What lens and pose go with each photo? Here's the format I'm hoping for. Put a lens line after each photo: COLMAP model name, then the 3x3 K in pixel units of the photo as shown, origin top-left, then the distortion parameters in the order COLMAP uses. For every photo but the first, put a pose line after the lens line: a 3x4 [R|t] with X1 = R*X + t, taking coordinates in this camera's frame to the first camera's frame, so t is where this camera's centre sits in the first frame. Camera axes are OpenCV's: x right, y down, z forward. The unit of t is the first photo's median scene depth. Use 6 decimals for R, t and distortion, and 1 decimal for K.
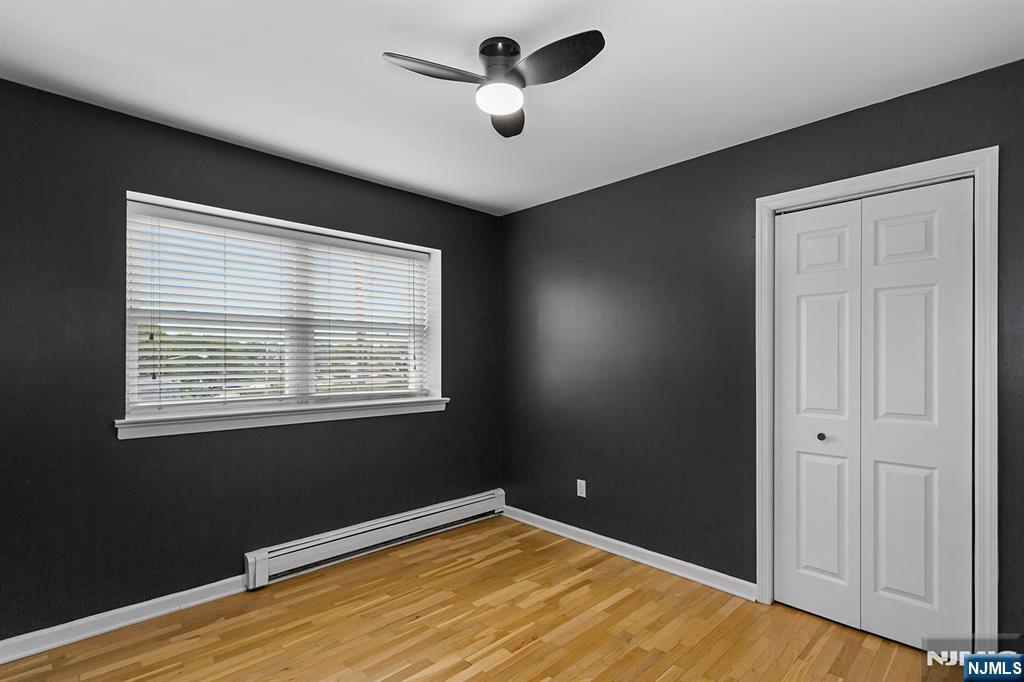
lens RADIAL K [[494.3, 0, 529.0], [0, 494.3, 355.1], [0, 0, 1]] dist [-0.001963, 0.000651]
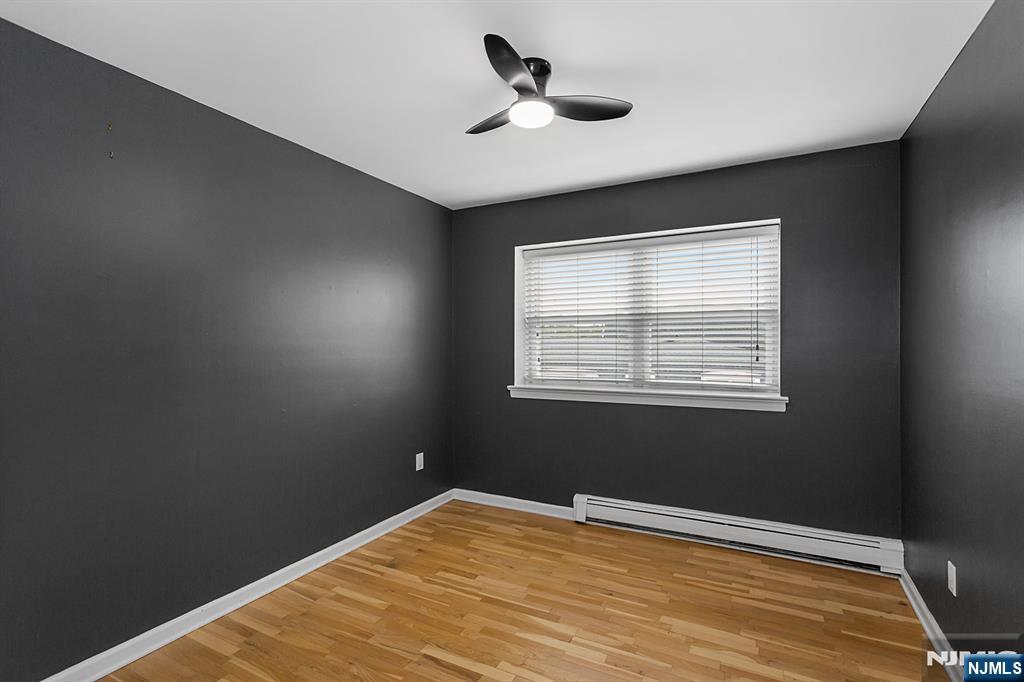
lens RADIAL K [[494.3, 0, 513.4], [0, 494.3, 343.8], [0, 0, 1]] dist [-0.001963, 0.000651]
pose [[0.280190, 0.000923, -0.959944, 0.620095], [0.013370, 0.999899, 0.004864, -0.014724], [0.959851, -0.014197, 0.280149, 0.427591]]
